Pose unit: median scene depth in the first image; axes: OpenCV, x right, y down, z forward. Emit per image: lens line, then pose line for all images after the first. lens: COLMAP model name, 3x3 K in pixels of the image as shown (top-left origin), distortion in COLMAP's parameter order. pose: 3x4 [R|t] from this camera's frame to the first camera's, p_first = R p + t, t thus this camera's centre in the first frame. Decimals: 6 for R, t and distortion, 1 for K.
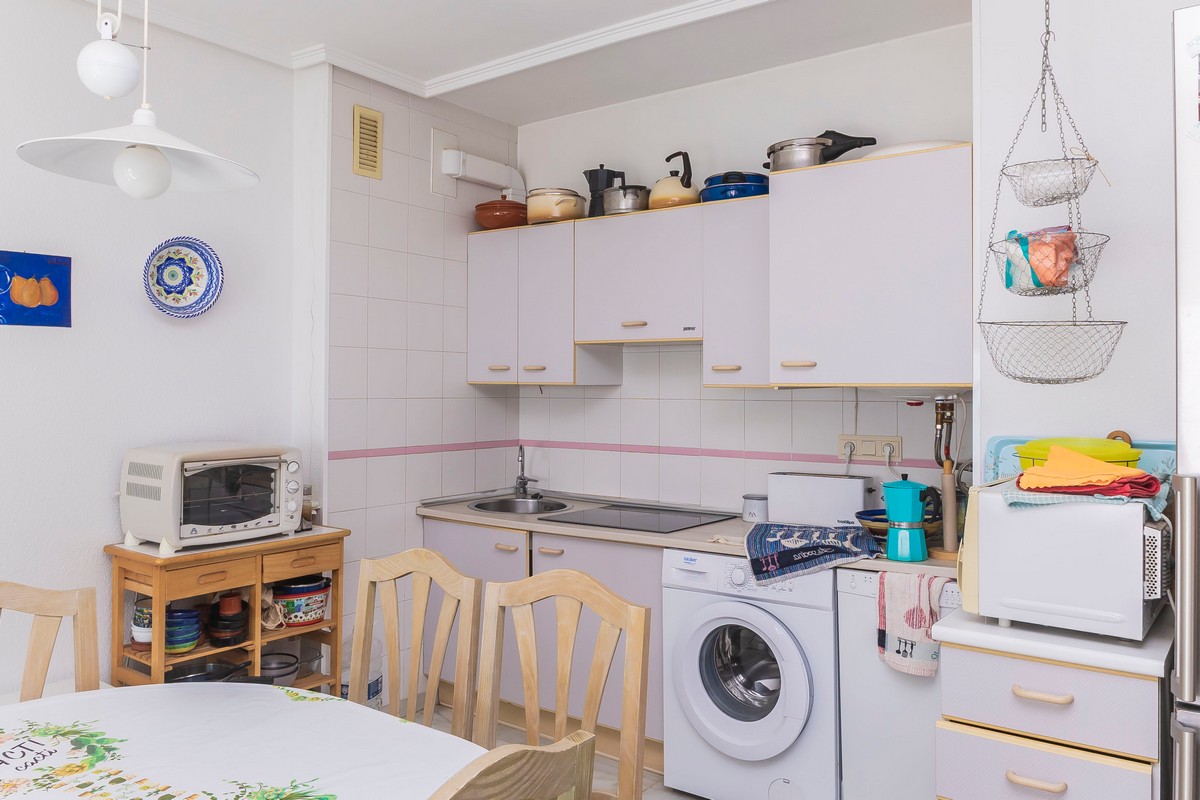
lens RADIAL K [[897.9, 0, 606.6], [0, 897.9, 371.0], [0, 0, 1]] dist [0.001078, -0.003913]
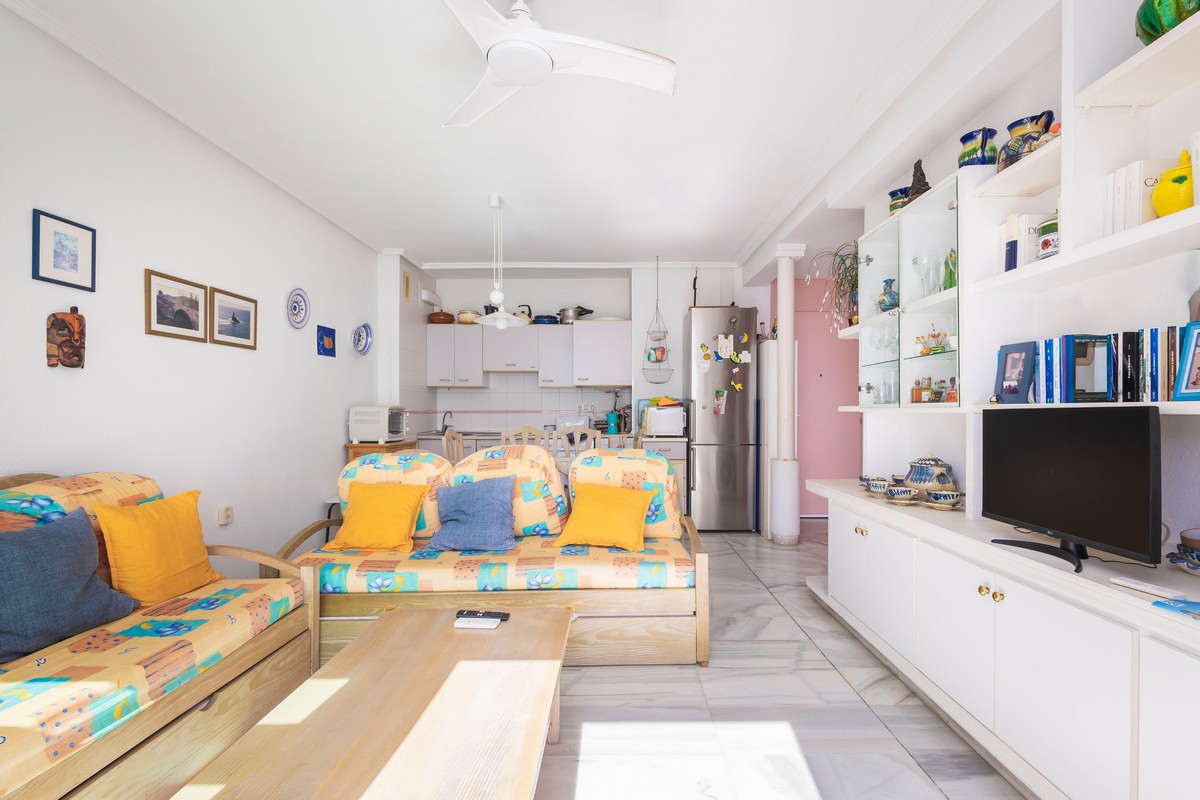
lens RADIAL K [[568.3, 0, 624.0], [0, 568.3, 410.5], [0, 0, 1]] dist [0.001657, -0.000182]
pose [[0.801804, -0.007375, 0.597541, -0.827987], [-0.005642, 0.999786, 0.019910, 0.059226], [-0.597560, -0.019336, 0.801591, -0.706423]]
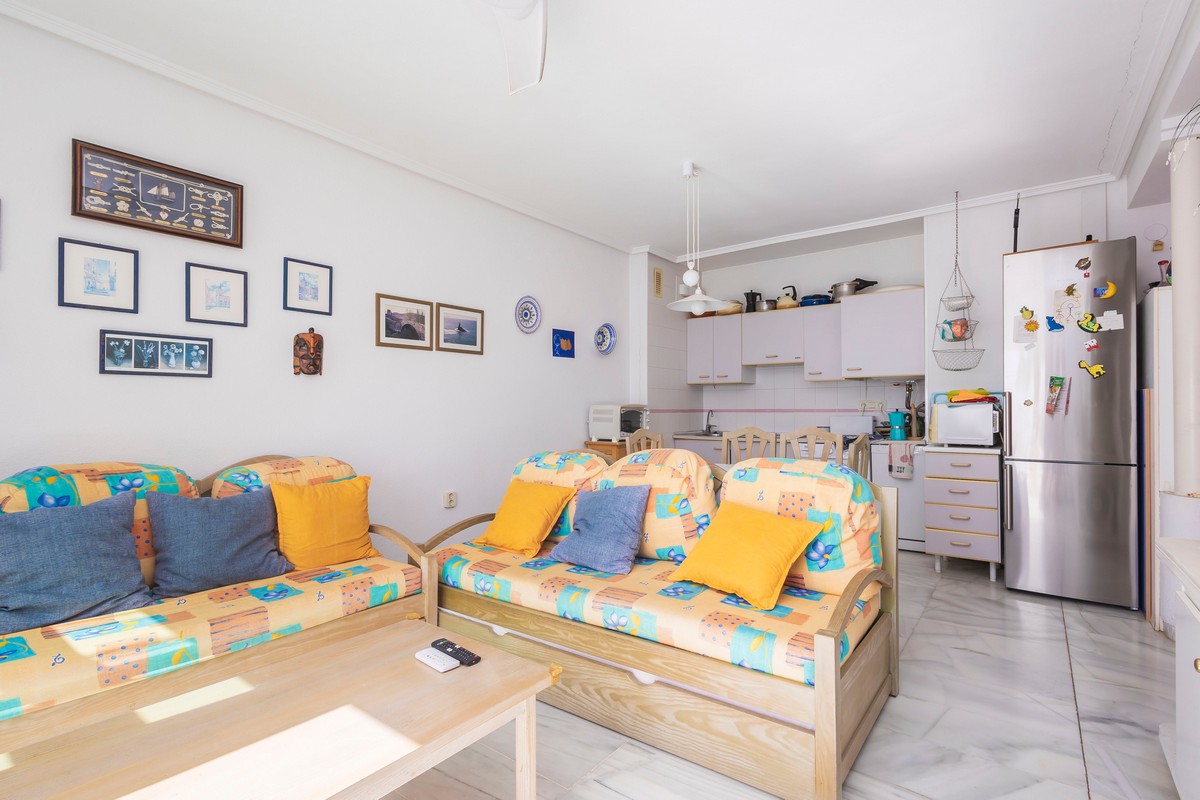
lens RADIAL K [[575.9, 0, 600.0], [0, 575.9, 400.0], [0, 0, 1]] dist [0.004580, 0.001666]
pose [[0.999640, -0.007464, -0.025771, -0.439225], [0.007509, 0.999970, 0.001661, 0.066988], [0.025758, -0.001854, 0.999666, -0.643519]]
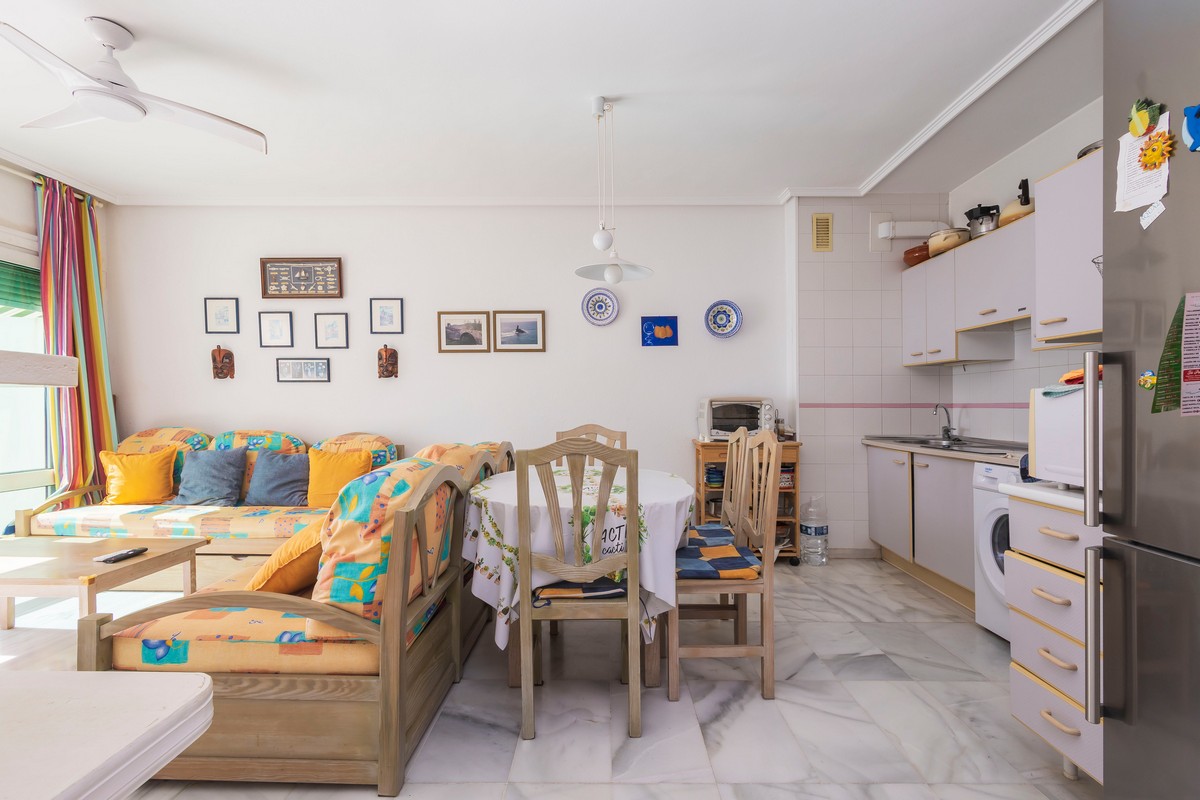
lens RADIAL K [[553.2, 0, 595.3], [0, 553.2, 412.4], [0, 0, 1]] dist [0.003809, 0.000159]
pose [[0.570970, 0.006655, -0.820944, 0.444011], [0.016334, 0.999677, 0.019465, 0.088419], [0.820808, -0.024523, 0.570677, -0.018712]]
